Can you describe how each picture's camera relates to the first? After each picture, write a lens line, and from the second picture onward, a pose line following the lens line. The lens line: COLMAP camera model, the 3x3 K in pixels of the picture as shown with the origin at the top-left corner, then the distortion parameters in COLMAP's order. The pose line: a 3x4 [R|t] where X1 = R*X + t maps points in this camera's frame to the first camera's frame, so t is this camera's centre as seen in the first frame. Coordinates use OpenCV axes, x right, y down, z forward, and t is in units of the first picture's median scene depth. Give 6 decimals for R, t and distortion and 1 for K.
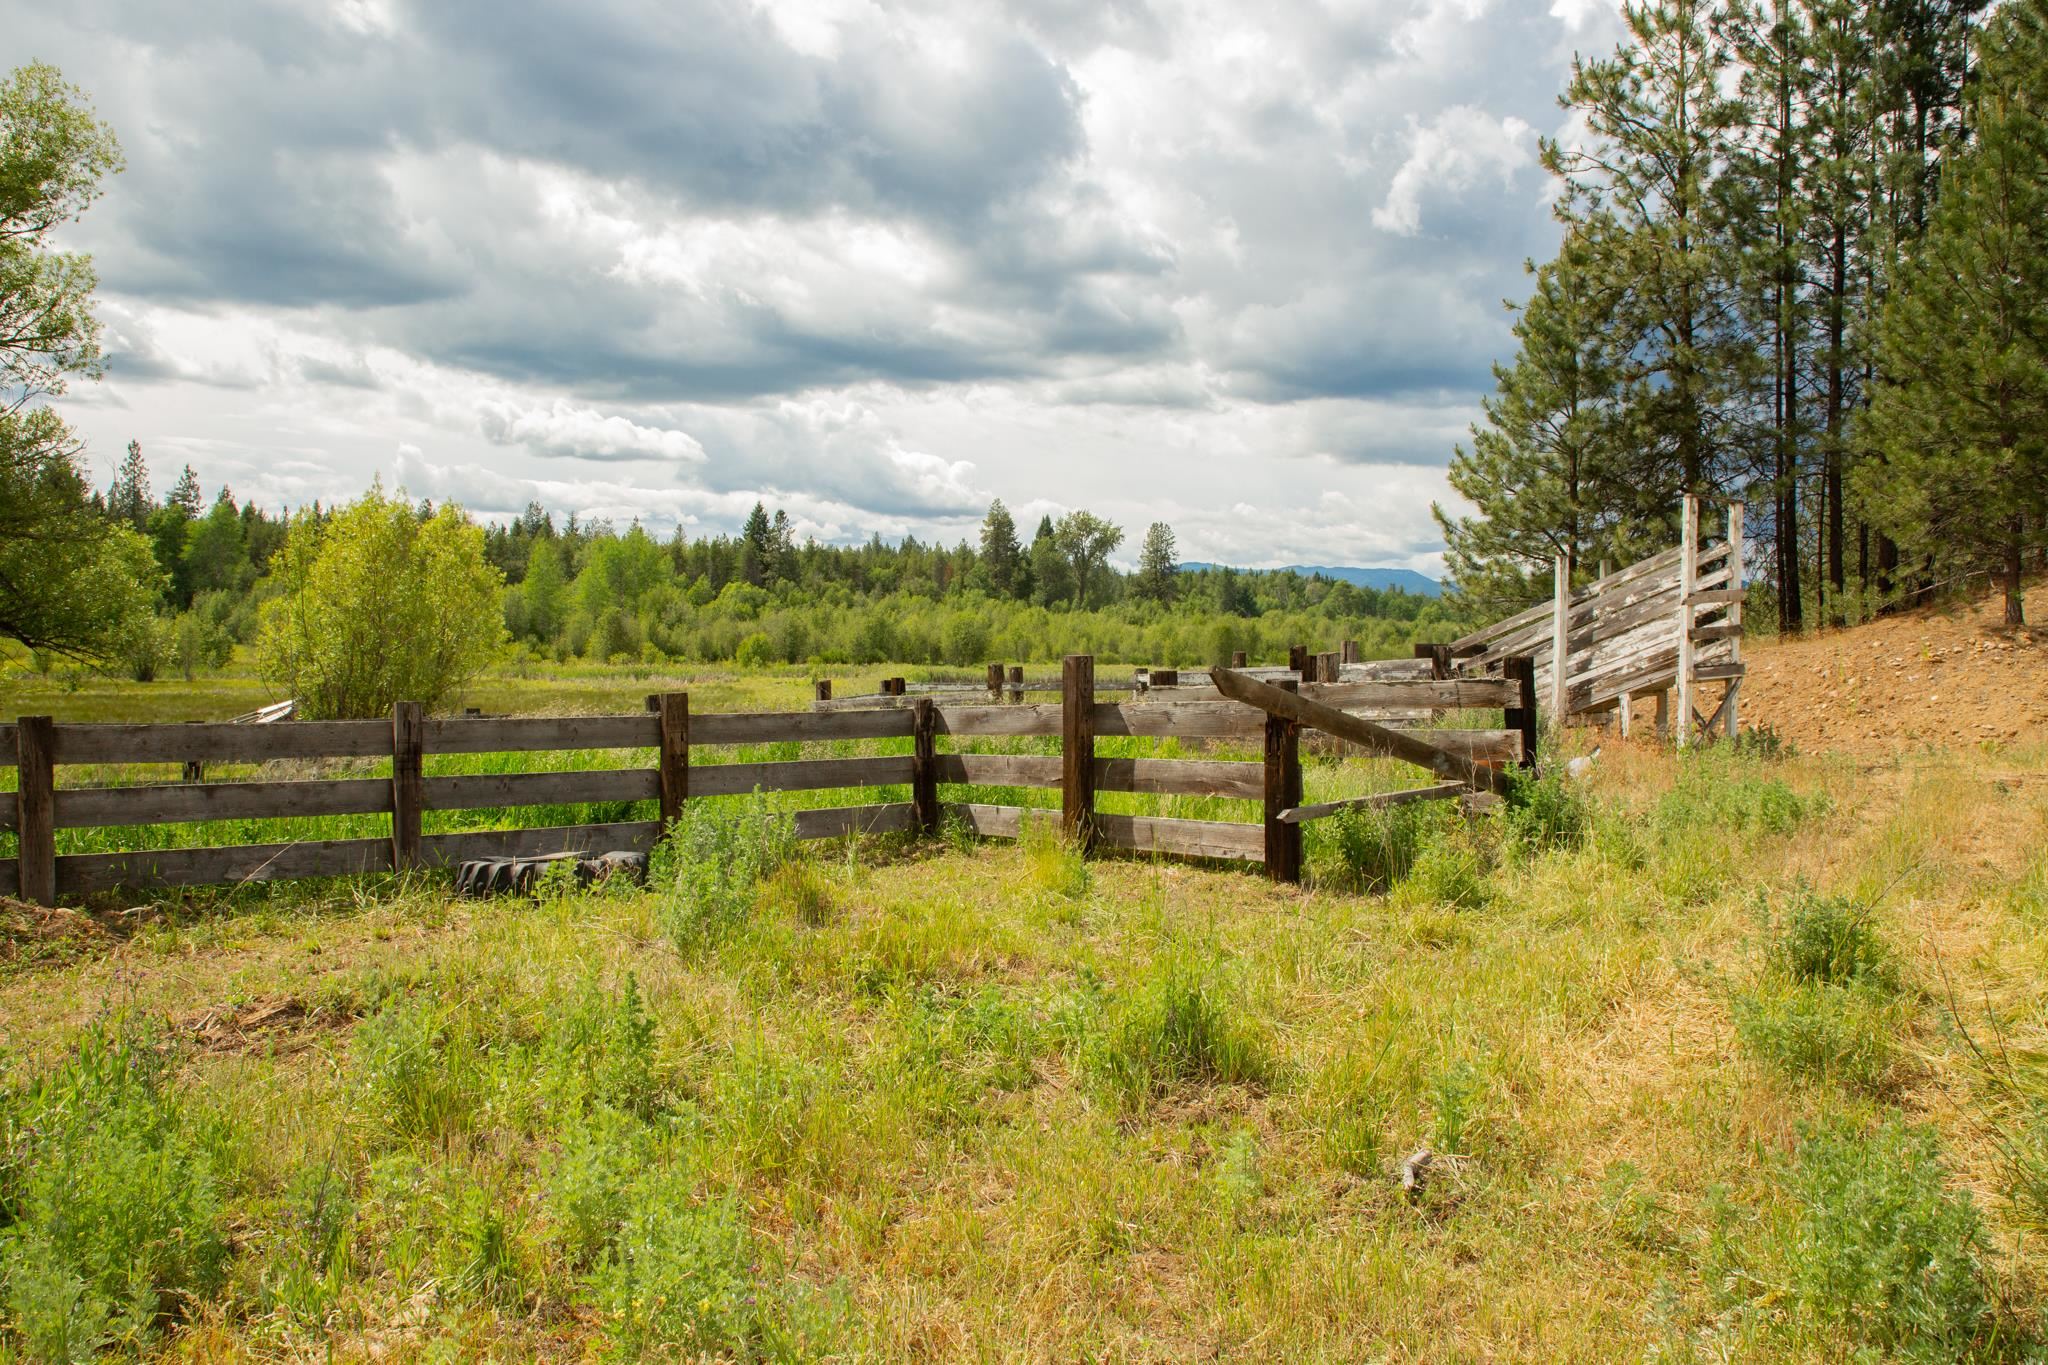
lens RADIAL K [[1551.0, 0, 1024.0], [0, 1551.0, 682.5], [0, 0, 1]] dist [-0.003536, -0.002637]
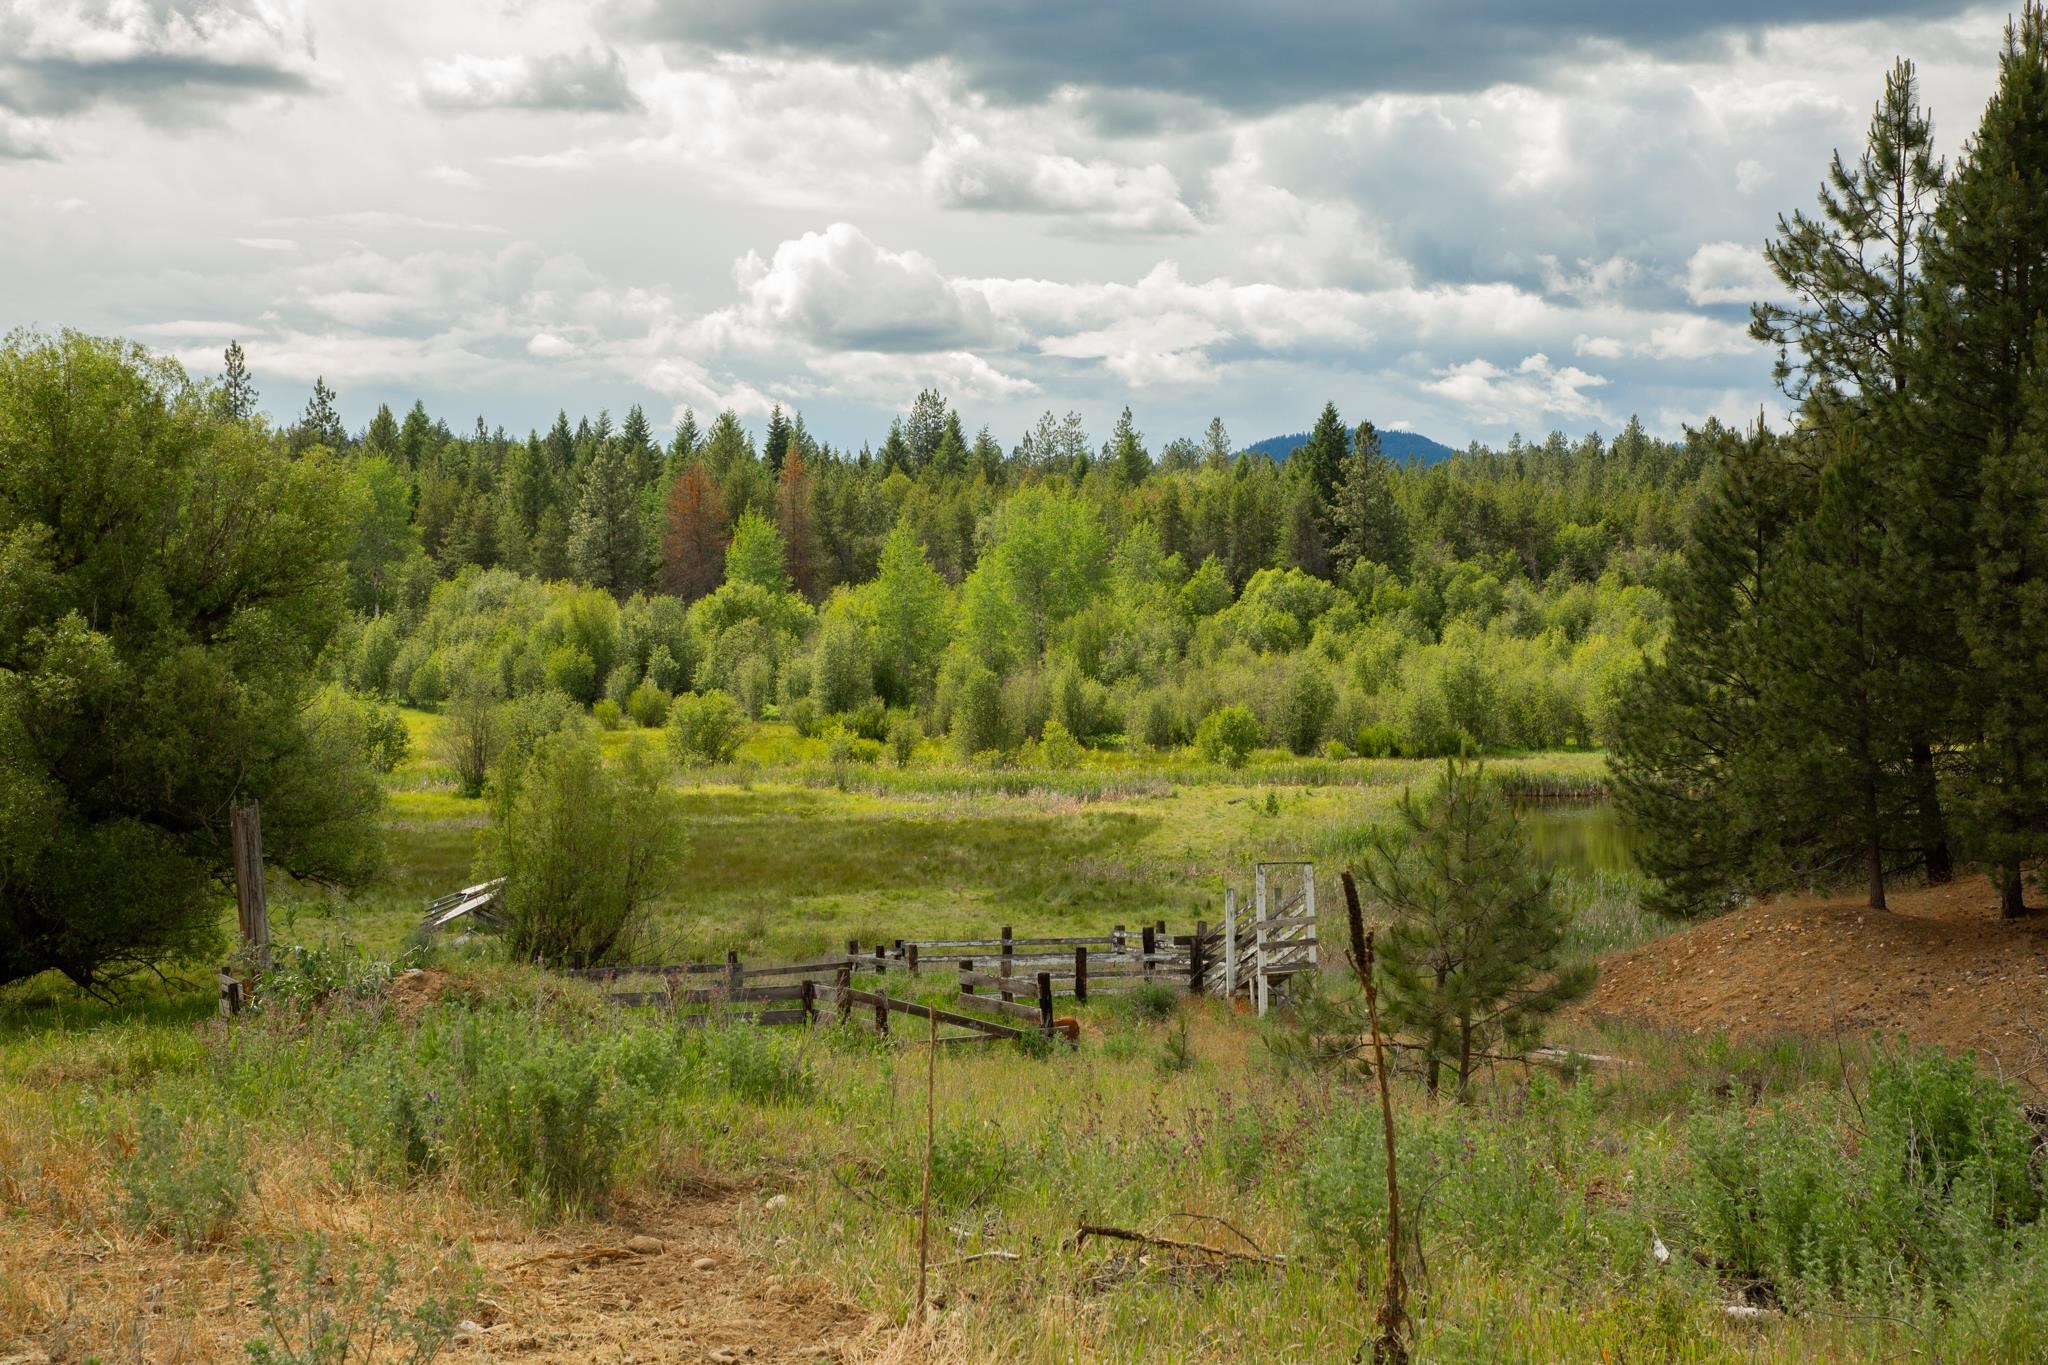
lens RADIAL K [[3450.6, 0, 1024.0], [0, 3450.6, 682.5], [0, 0, 1]] dist [0.121493, -0.002767]
pose [[0.958629, -0.007236, -0.284566, 0.065591], [0.004200, 0.999928, -0.011279, -0.013974], [0.284627, 0.009617, 0.958590, -0.140472]]
